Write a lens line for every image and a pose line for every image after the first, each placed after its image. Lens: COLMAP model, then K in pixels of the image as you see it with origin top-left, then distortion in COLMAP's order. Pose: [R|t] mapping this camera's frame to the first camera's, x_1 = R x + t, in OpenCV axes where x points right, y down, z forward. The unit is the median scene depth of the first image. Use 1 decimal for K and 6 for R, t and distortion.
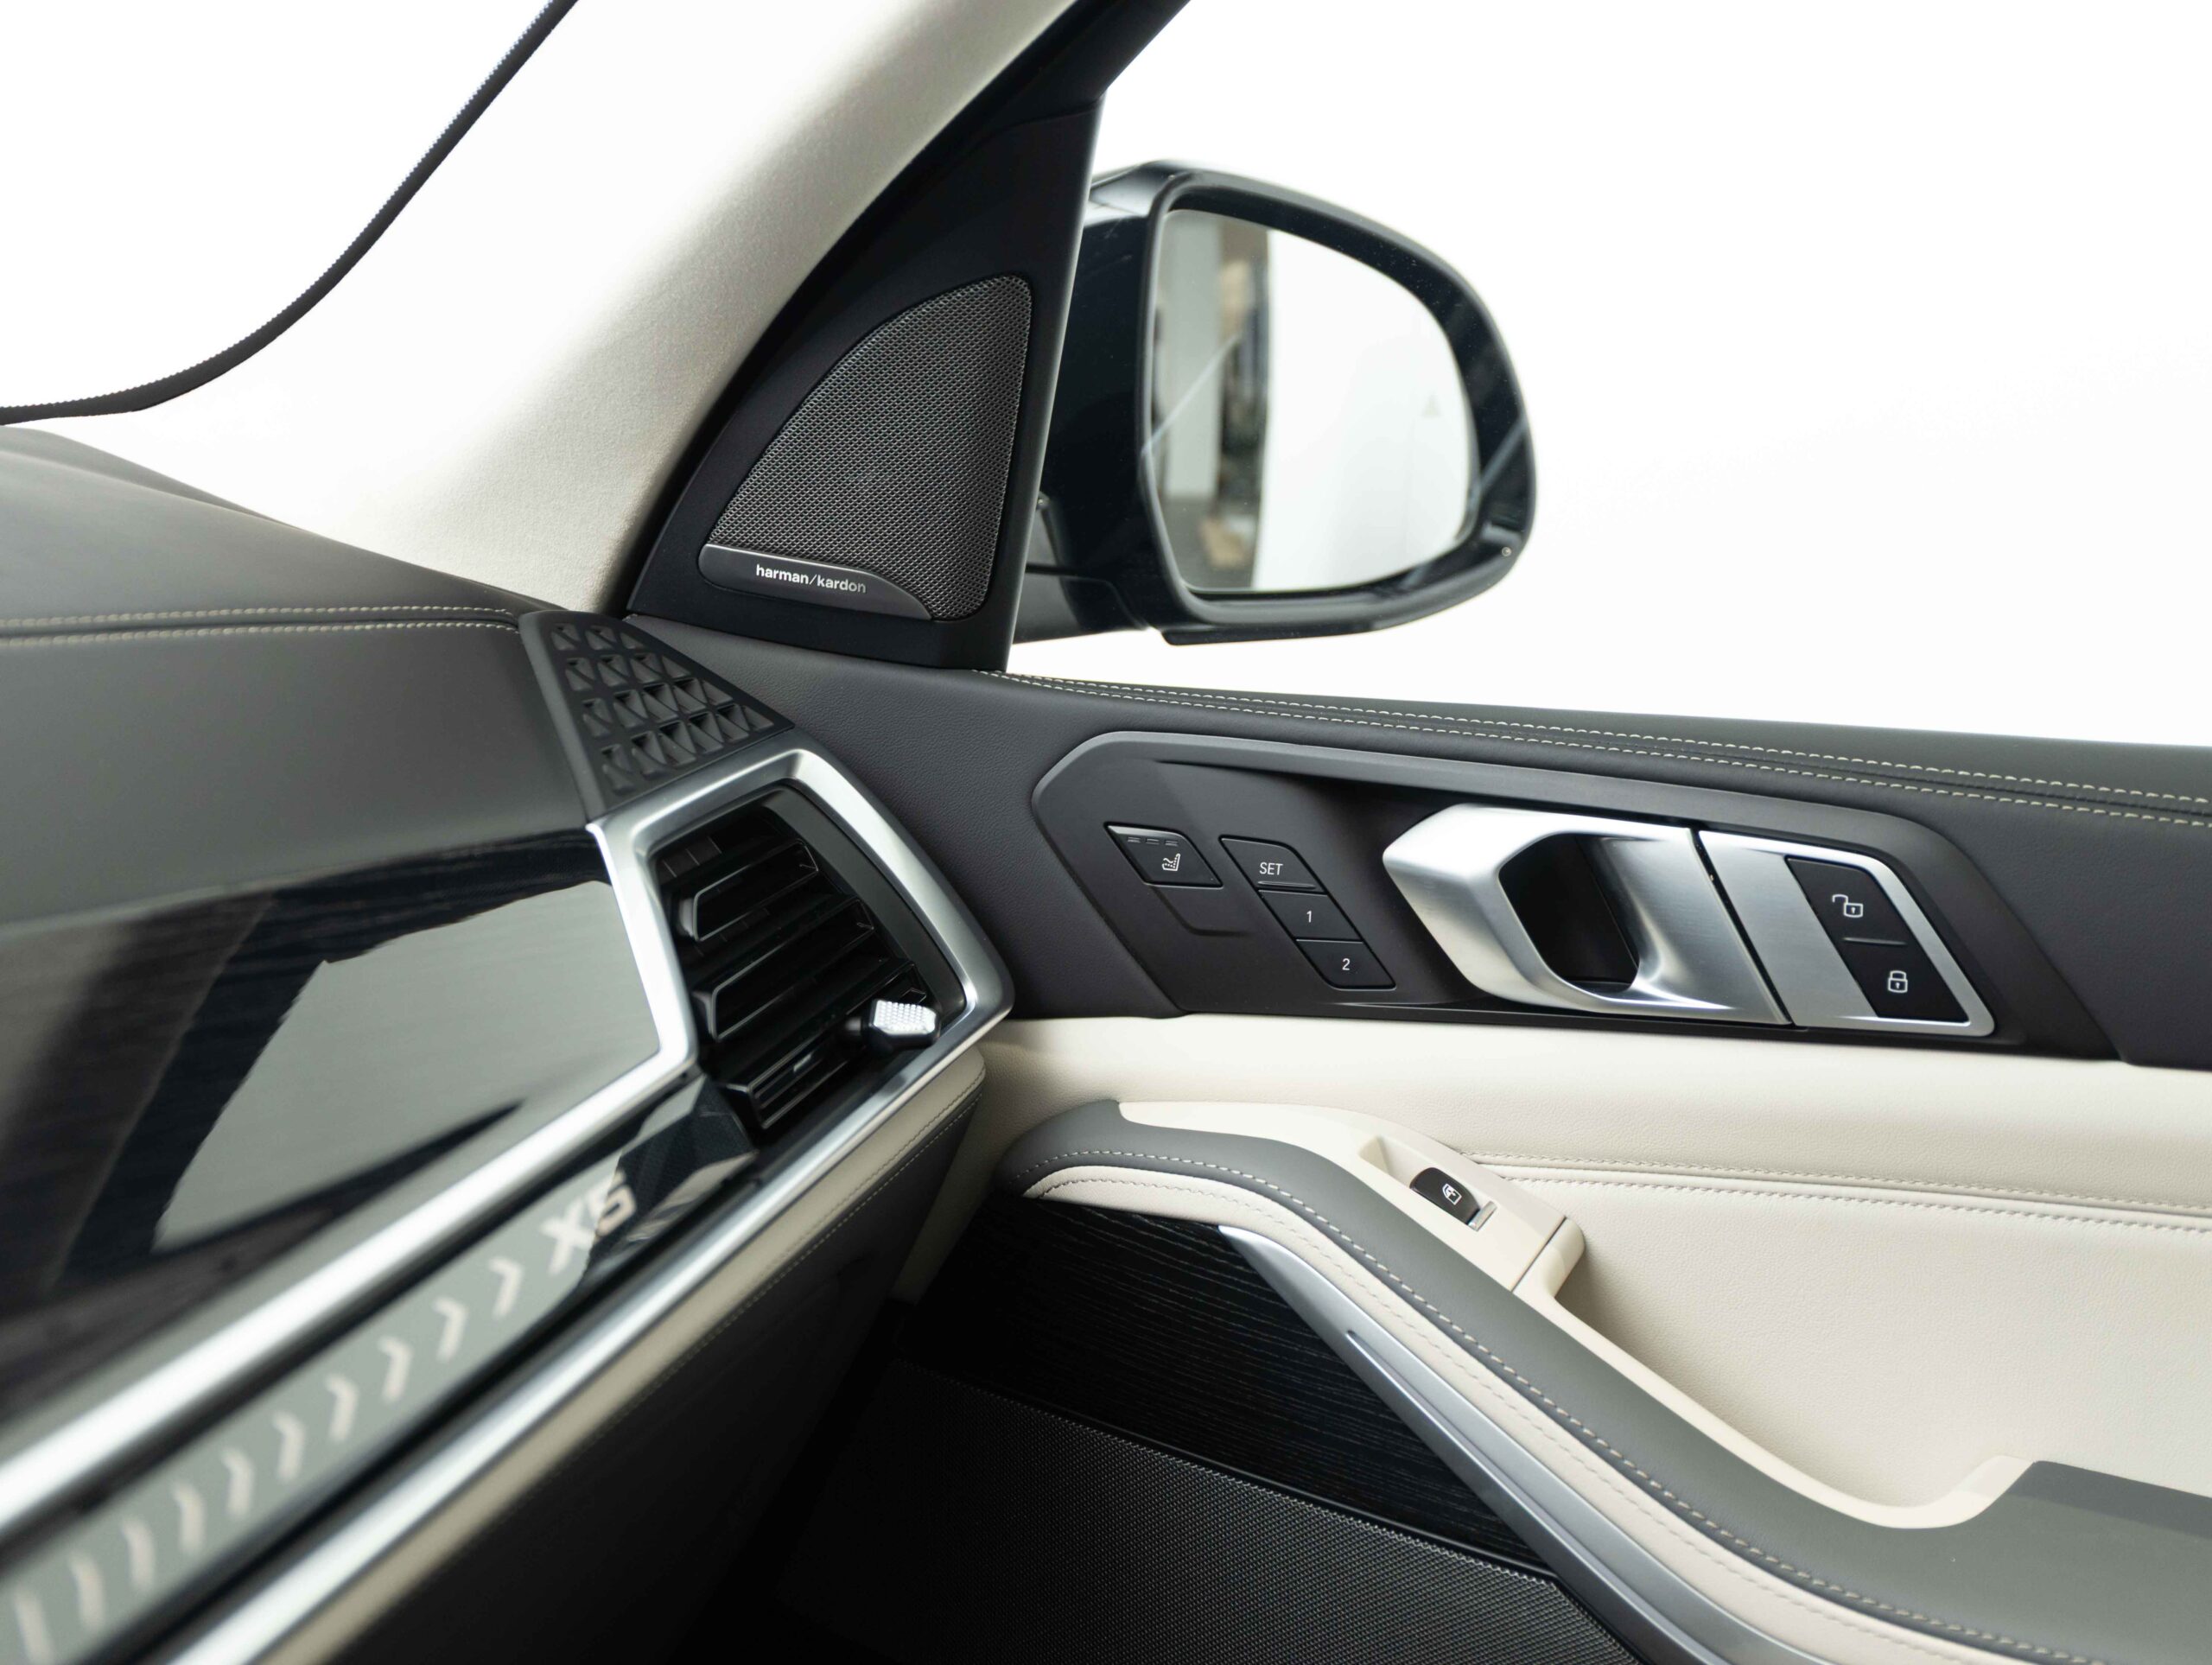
lens RADIAL K [[2601.2, 0, 1106.0], [0, 2601.2, 832.5], [0, 0, 1]] dist [-0.003980, -0.003682]
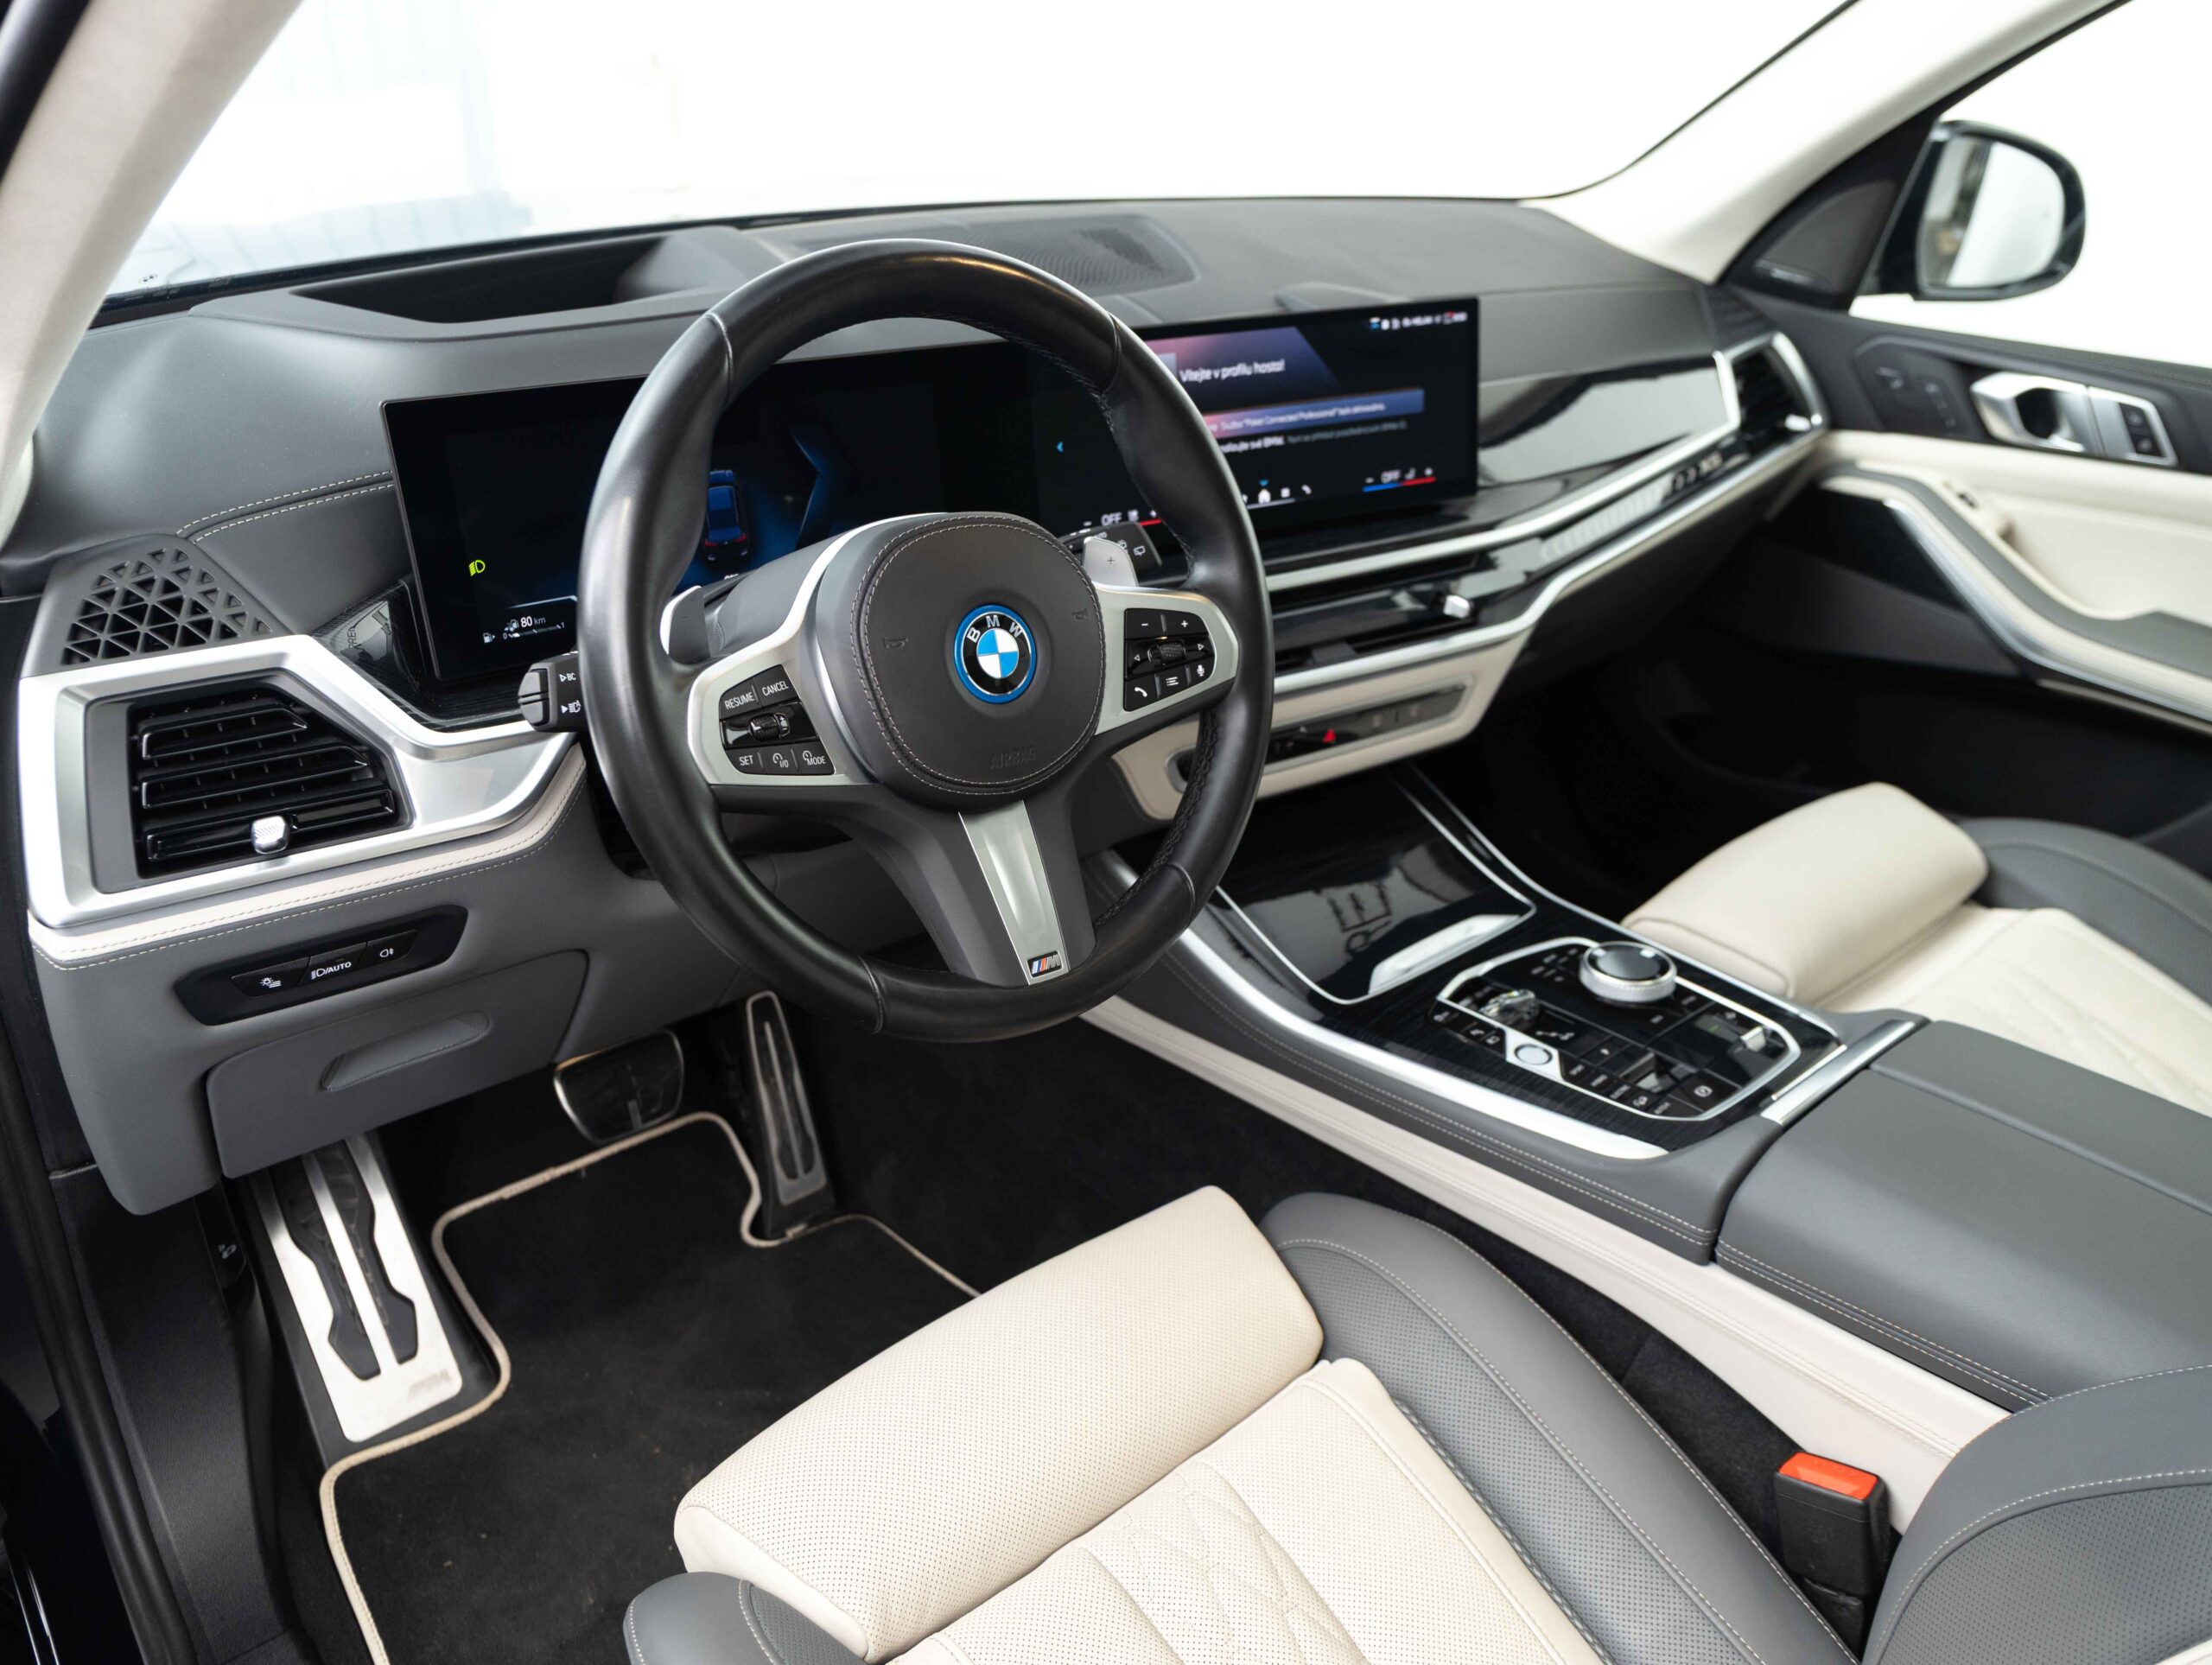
lens RADIAL K [[1568.4, 0, 1099.8], [0, 1568.4, 806.0], [0, 0, 1]] dist [0.003530, 0.001046]
pose [[0.910537, 0.200394, -0.361615, -0.064126], [-0.088776, 0.949041, 0.302389, 0.008605], [0.403784, -0.243234, 0.881927, -1.195424]]
